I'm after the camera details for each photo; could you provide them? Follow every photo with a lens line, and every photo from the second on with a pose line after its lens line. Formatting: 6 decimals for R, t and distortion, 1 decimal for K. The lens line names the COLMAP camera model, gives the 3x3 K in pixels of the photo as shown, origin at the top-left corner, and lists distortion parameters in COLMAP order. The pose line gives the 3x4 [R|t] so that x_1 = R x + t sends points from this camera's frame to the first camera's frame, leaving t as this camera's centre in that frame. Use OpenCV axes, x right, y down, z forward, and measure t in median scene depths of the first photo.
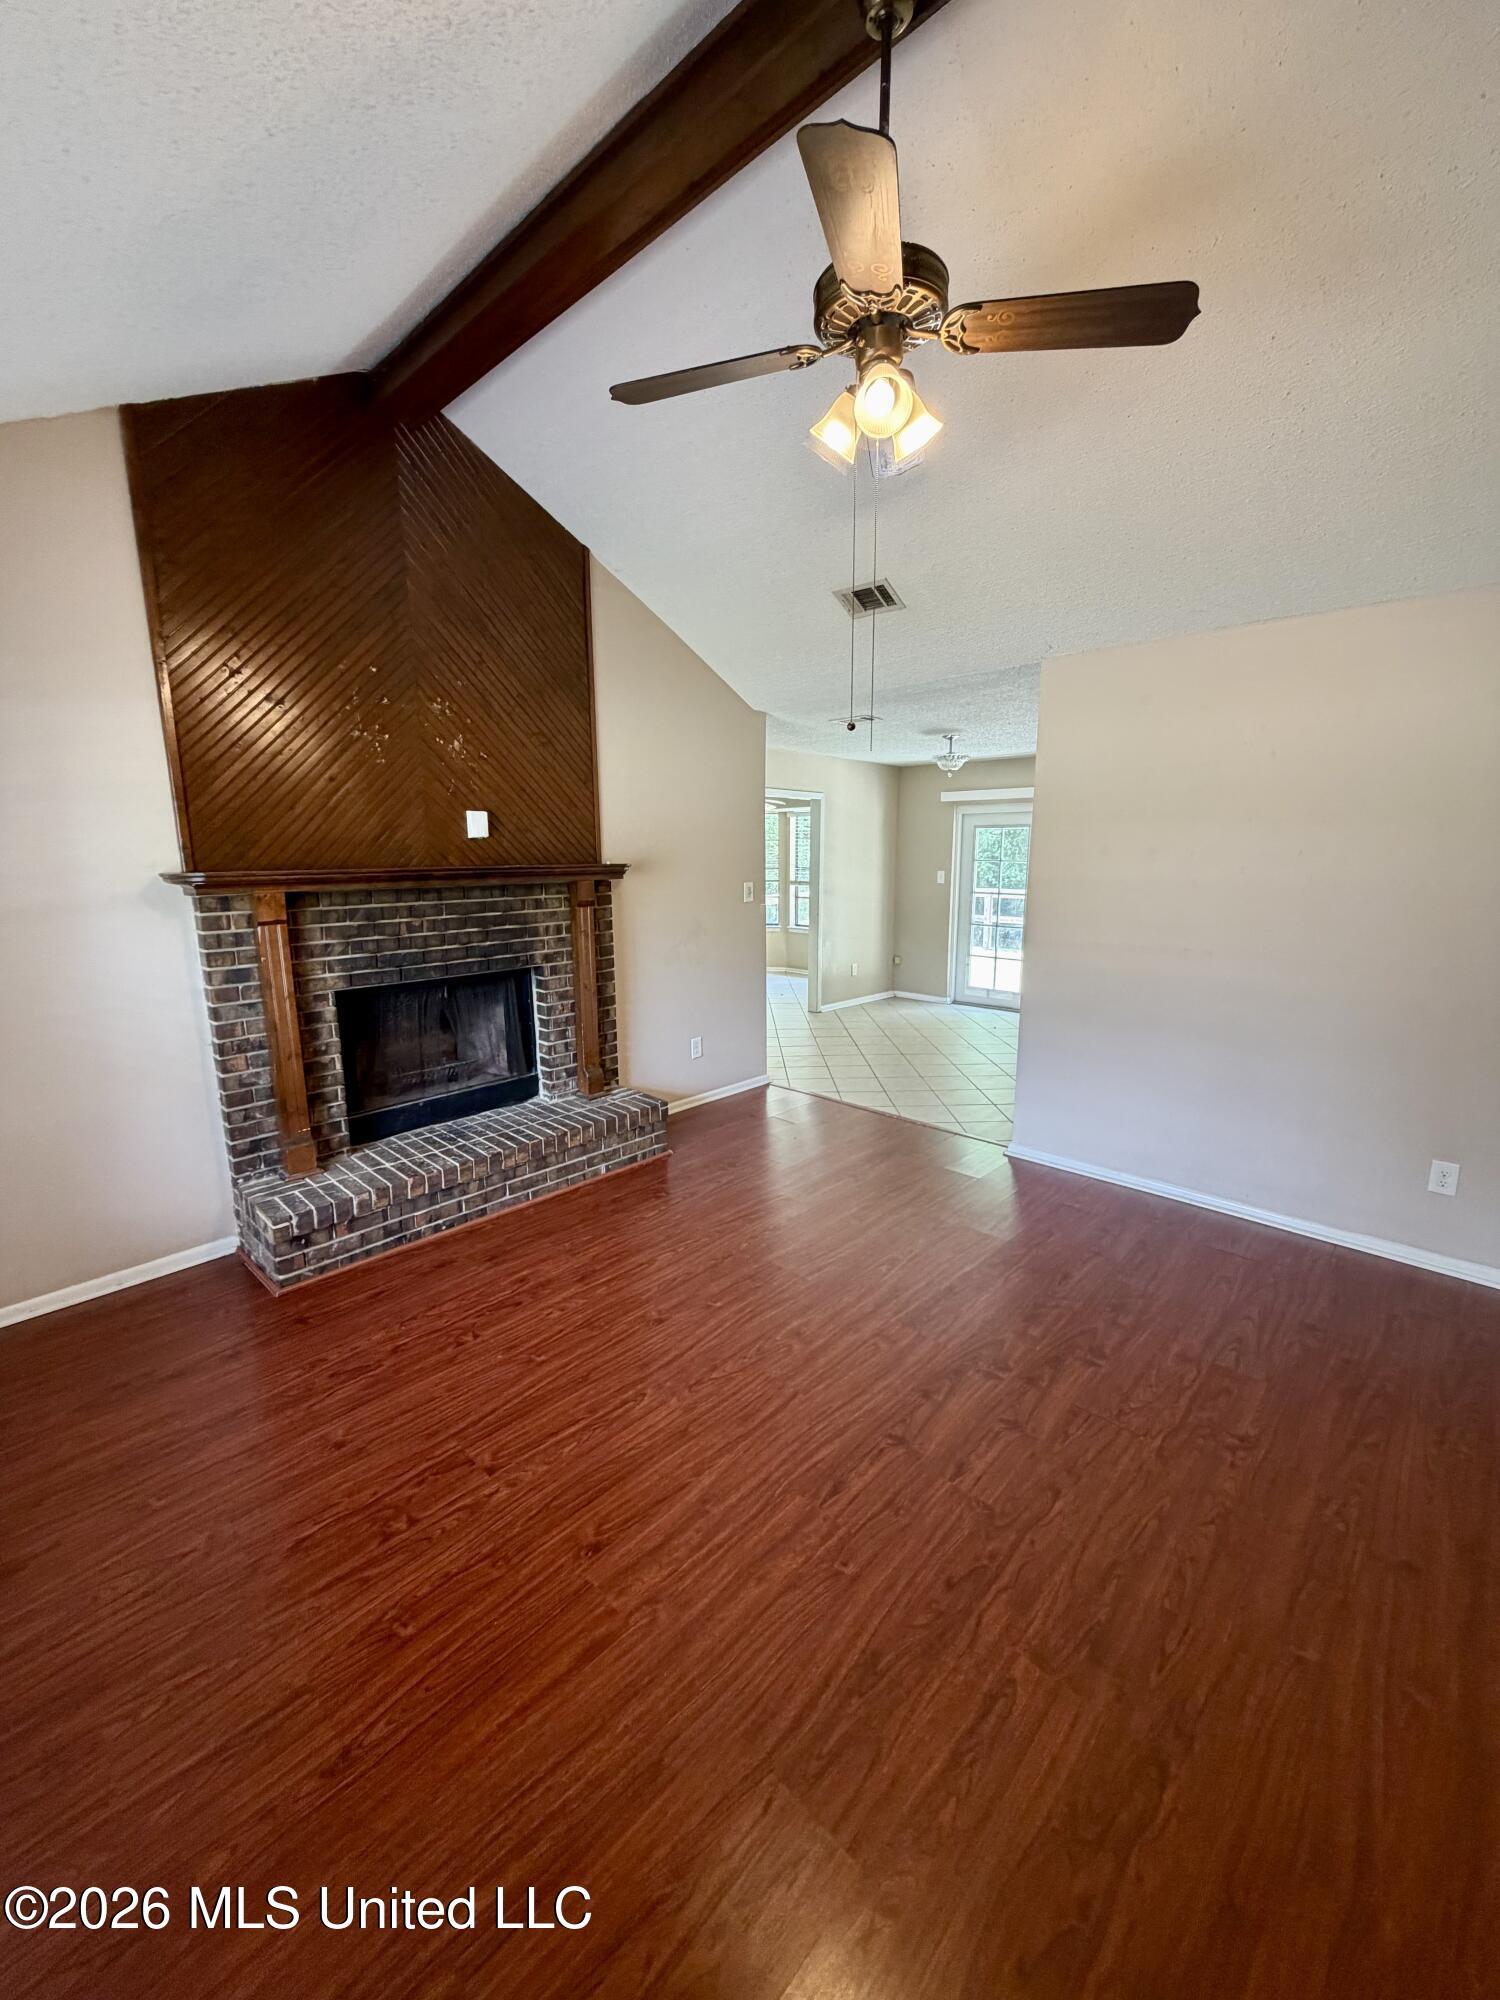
lens RADIAL K [[804.0, 0, 749.1], [0, 804.0, 995.1], [0, 0, 1]] dist [0.002552, 0.000031]
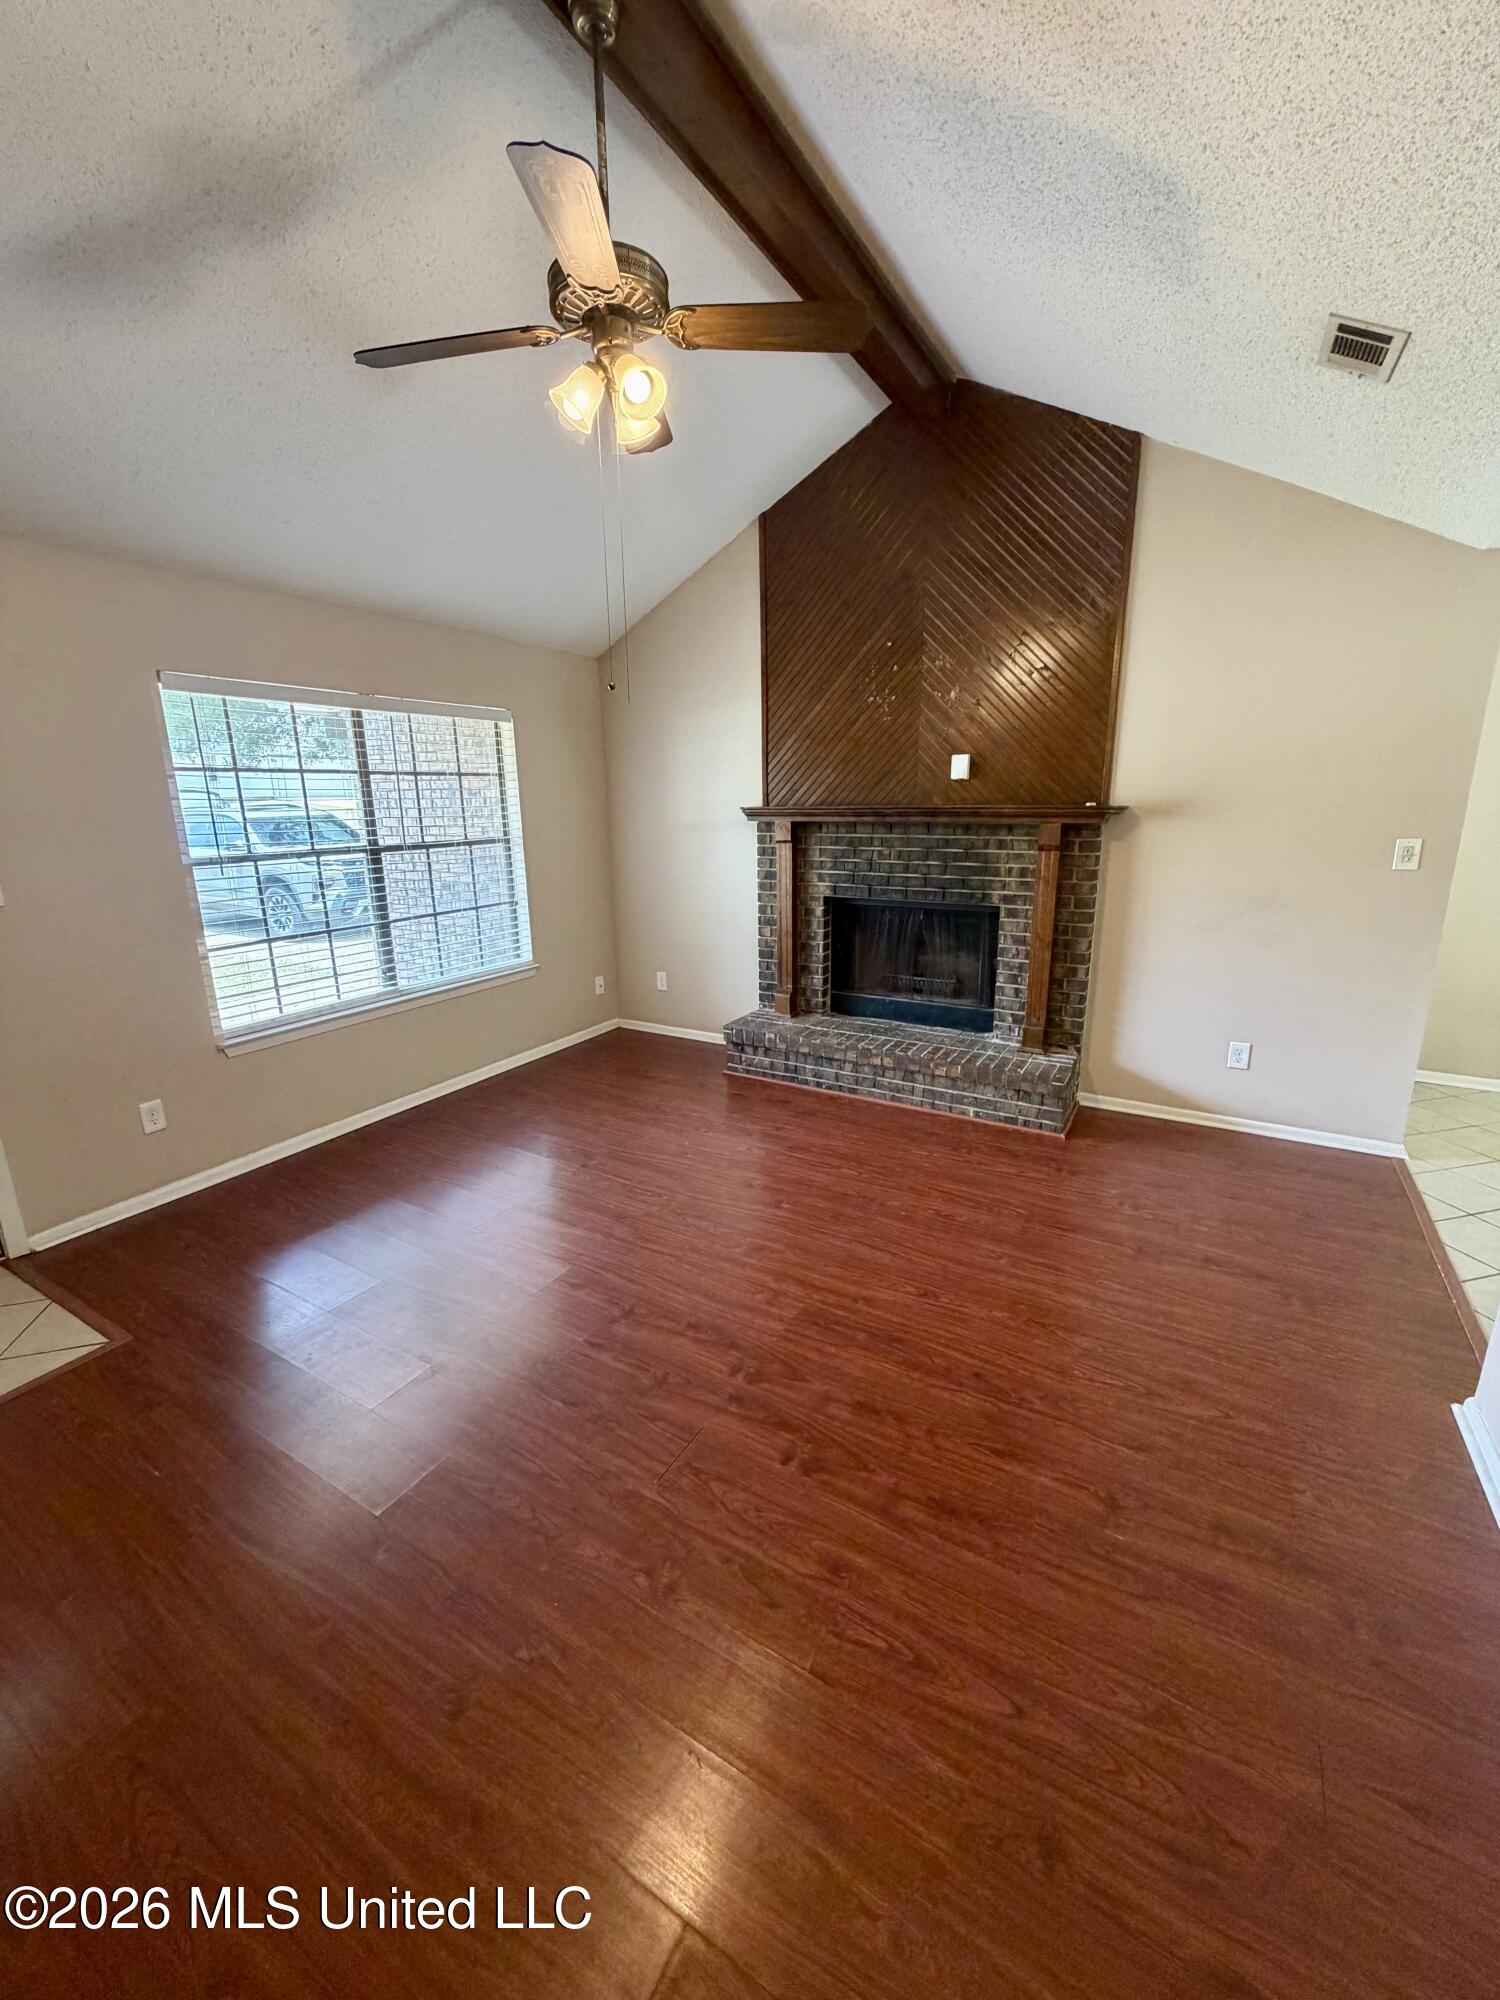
lens RADIAL K [[804.0, 0, 750.6], [0, 804.0, 1000.6], [0, 0, 1]] dist [0.002552, 0.000031]
pose [[0.221485, 0.240856, -0.944951, 0.721888], [-0.165926, 0.964196, 0.206870, -0.086660], [0.960944, 0.110973, 0.253519, 0.494163]]
